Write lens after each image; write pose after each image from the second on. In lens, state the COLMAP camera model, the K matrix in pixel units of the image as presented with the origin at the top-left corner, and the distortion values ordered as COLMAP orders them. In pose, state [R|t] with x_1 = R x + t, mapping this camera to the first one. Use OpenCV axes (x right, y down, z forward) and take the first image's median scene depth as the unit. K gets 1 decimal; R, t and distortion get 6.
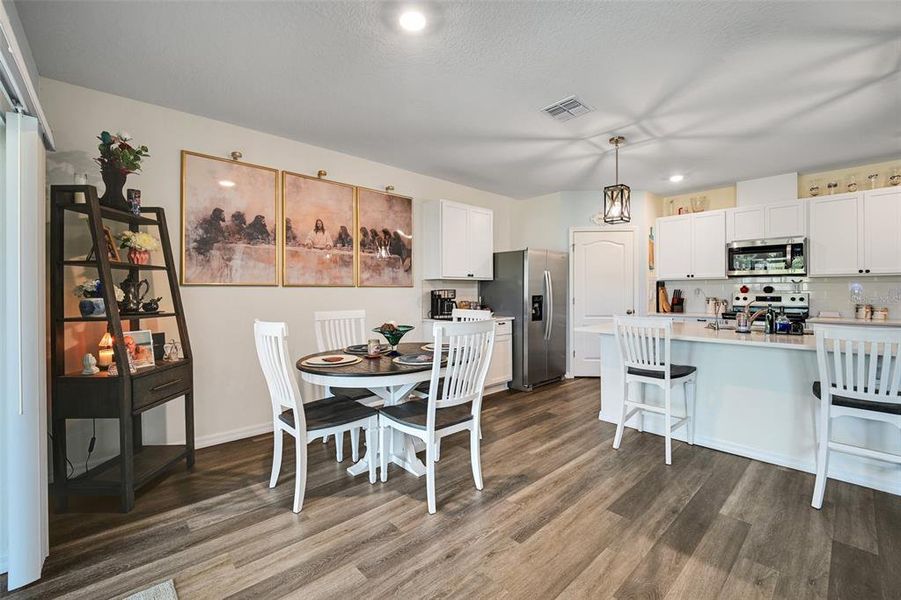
lens RADIAL K [[370.1, 0, 451.2], [0, 370.1, 292.0], [0, 0, 1]] dist [-0.011182, -0.003984]
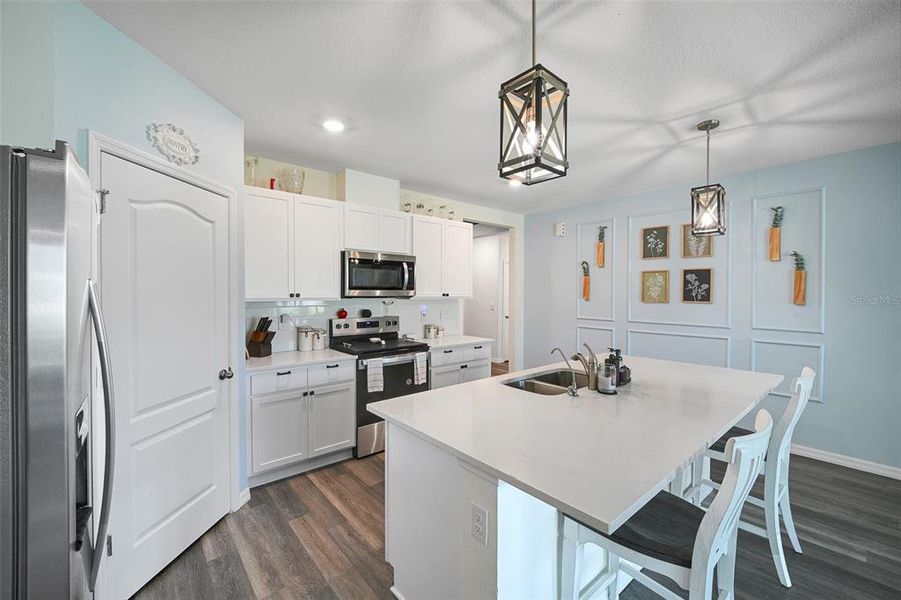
lens RADIAL K [[370.1, 0, 446.2], [0, 370.1, 301.0], [0, 0, 1]] dist [-0.011182, -0.003984]
pose [[0.039350, -0.016993, 0.999081, 0.053589], [0.004522, 0.999848, 0.016828, -0.055874], [-0.999215, 0.003856, 0.039421, 0.924238]]
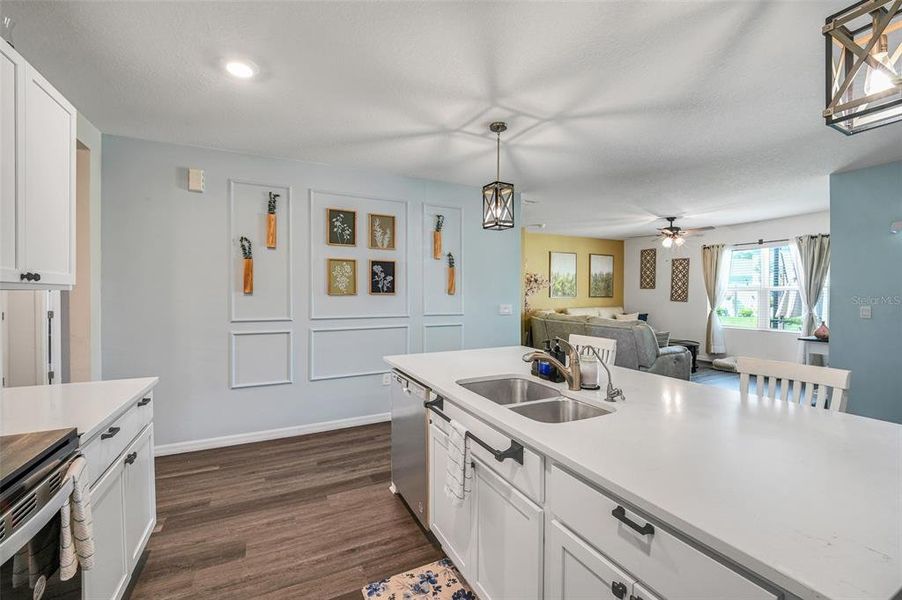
lens RADIAL K [[370.5, 0, 448.4], [0, 370.5, 298.9], [0, 0, 1]] dist [-0.011182, -0.003984]
pose [[-0.961780, -0.000157, 0.273822, 0.615596], [0.005654, 0.999775, 0.020433, -0.039133], [-0.273764, 0.021201, -0.961563, 1.196552]]
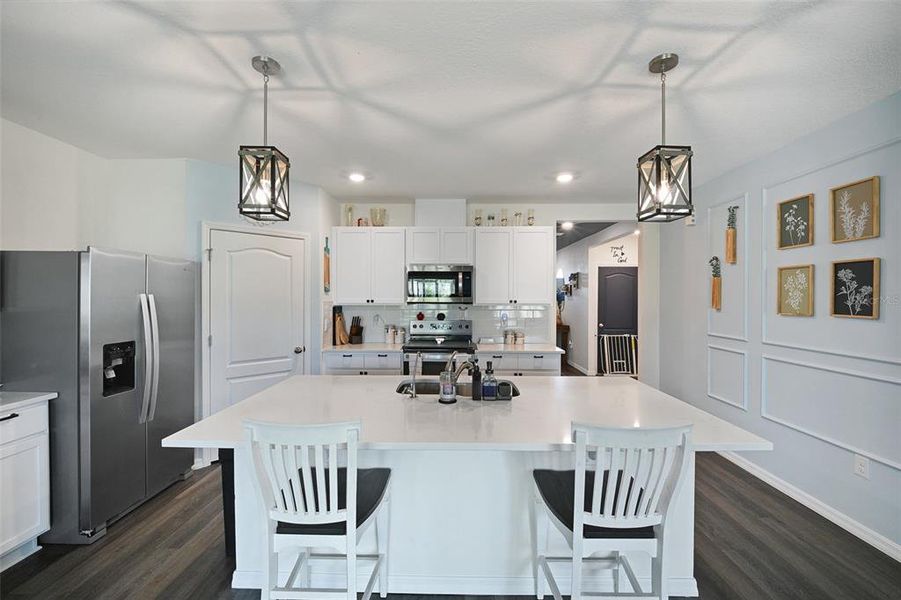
lens RADIAL K [[370.1, 0, 450.9], [0, 370.1, 301.8], [0, 0, 1]] dist [-0.011182, -0.003984]
pose [[0.685560, -0.001194, 0.728015, 0.209083], [-0.001407, 0.999995, 0.002966, -0.057479], [-0.728015, -0.003057, 0.685554, 0.370713]]
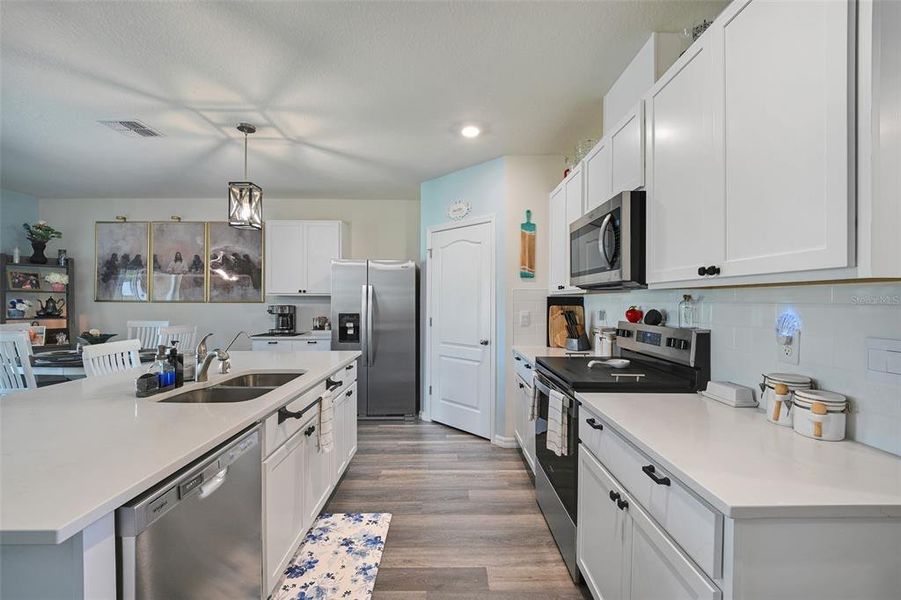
lens RADIAL K [[370.1, 0, 450.6], [0, 370.1, 301.6], [0, 0, 1]] dist [-0.011182, -0.003984]
pose [[0.749459, 0.009933, -0.661976, 1.145780], [-0.008693, 0.999949, 0.005163, -0.029051], [0.661994, 0.001886, 0.749507, 0.590023]]
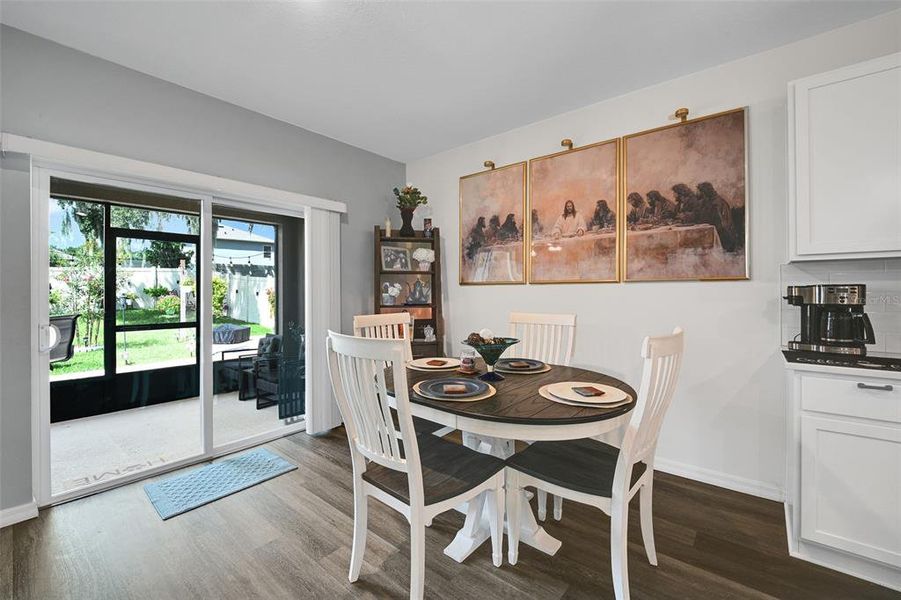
lens RADIAL K [[370.1, 0, 445.0], [0, 370.1, 292.4], [0, 0, 1]] dist [-0.011182, -0.003984]
pose [[0.123565, 0.008672, -0.992299, 0.376357], [0.002156, 0.999957, 0.009007, -0.002330], [0.992334, -0.003252, 0.123541, 0.565573]]
